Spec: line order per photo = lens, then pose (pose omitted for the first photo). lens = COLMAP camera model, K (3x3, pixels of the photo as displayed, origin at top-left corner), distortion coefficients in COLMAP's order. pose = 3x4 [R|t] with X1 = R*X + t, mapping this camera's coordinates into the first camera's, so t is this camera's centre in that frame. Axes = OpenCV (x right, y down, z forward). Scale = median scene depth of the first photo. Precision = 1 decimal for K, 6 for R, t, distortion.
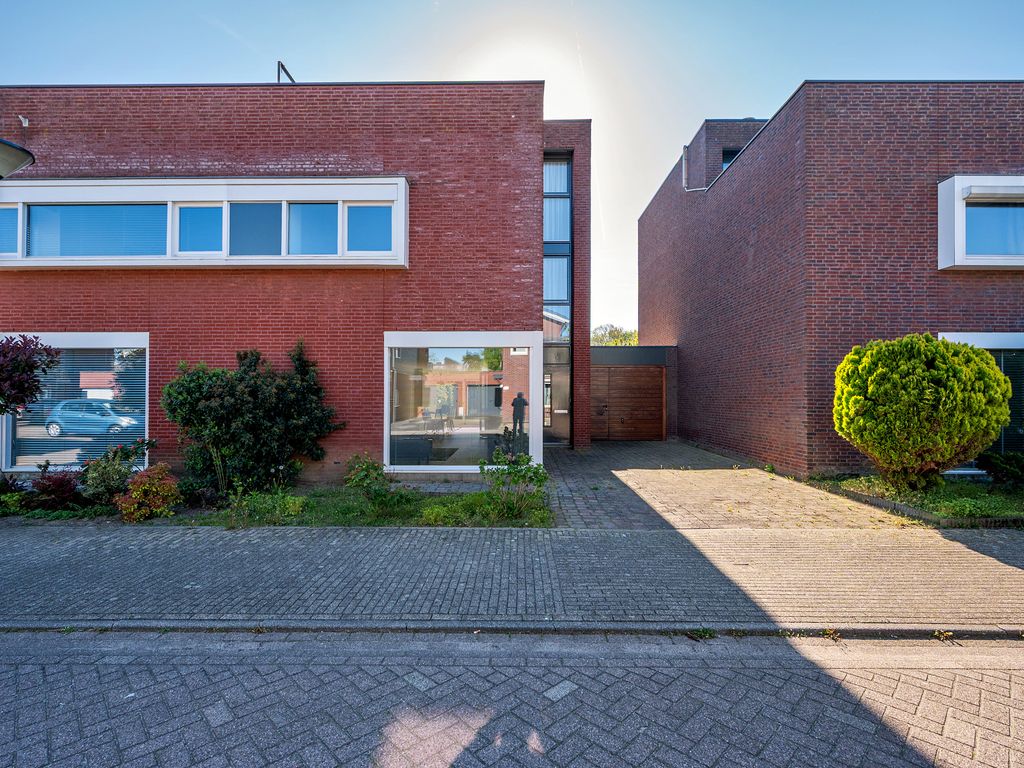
lens RADIAL K [[482.0, 0, 514.4], [0, 482.0, 392.4], [0, 0, 1]] dist [0.002775, -0.000638]
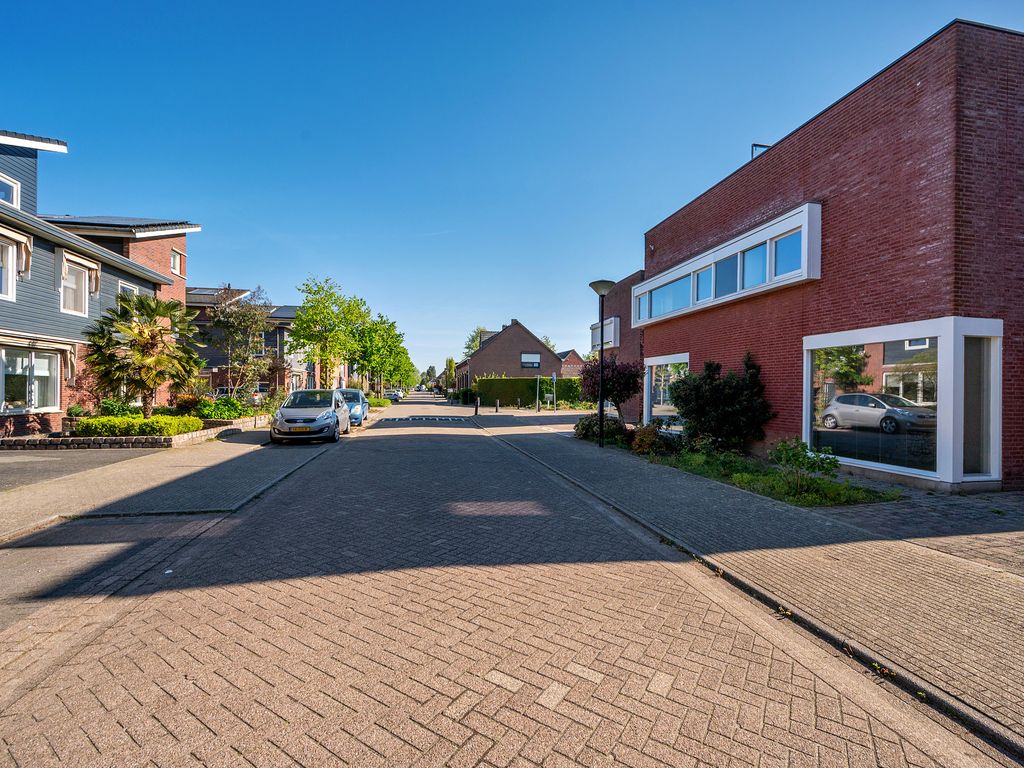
lens RADIAL K [[474.2, 0, 516.1], [0, 474.2, 389.2], [0, 0, 1]] dist [0.000449, -0.000153]
pose [[0.213786, 0.000823, -0.976880, 0.725884], [0.001423, 0.999998, 0.001154, -0.001030], [0.976880, -0.001636, 0.213784, 0.072466]]
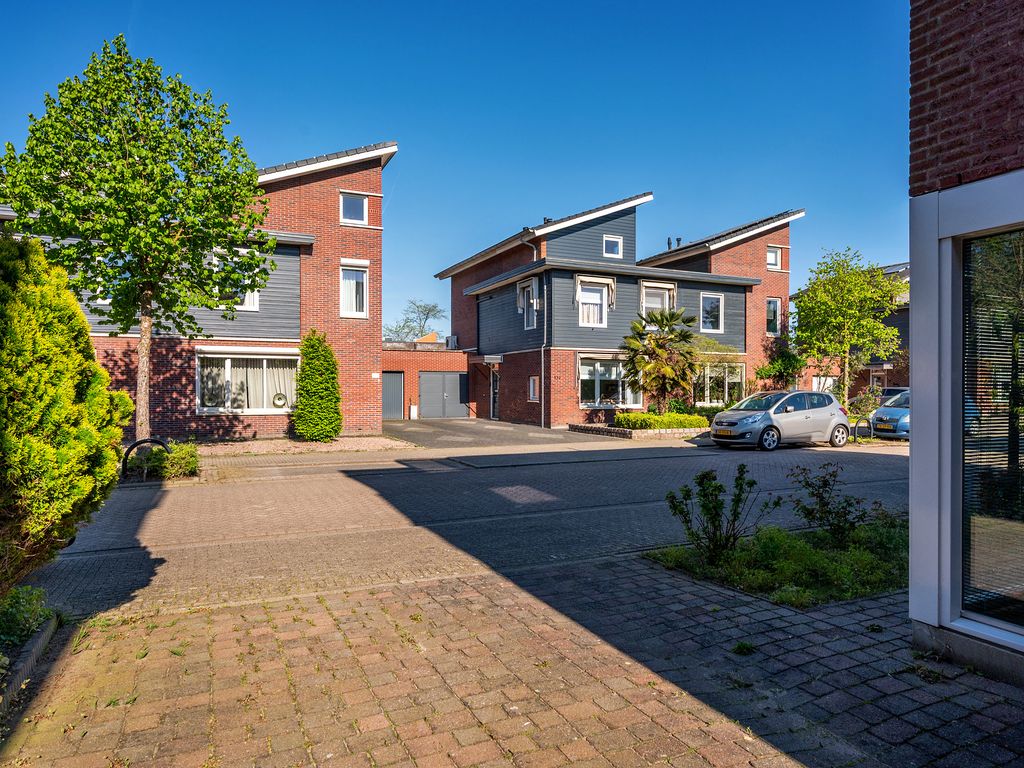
lens RADIAL K [[646.5, 0, 510.5], [0, 646.5, 388.2], [0, 0, 1]] dist [0.001967, -0.000285]
pose [[-0.899110, -0.001765, -0.437720, 0.518482], [0.001378, 0.999976, -0.006862, 0.008465], [0.437721, -0.006773, -0.899085, 1.321001]]
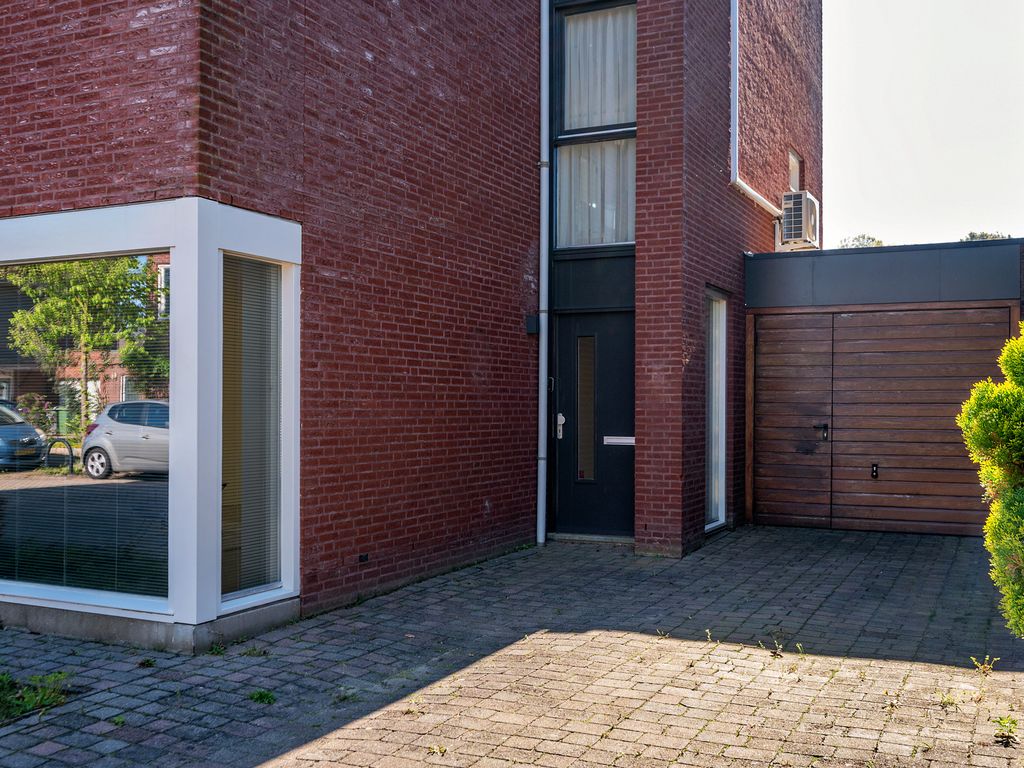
lens RADIAL K [[1046.5, 0, 509.9], [0, 1046.5, 387.4], [0, 0, 1]] dist [-0.004480, 0.000000]
pose [[0.899315, -0.001758, -0.437298, 0.578486], [0.000450, 0.999995, -0.003096, 0.005738], [0.437301, 0.002587, 0.899311, 0.460426]]
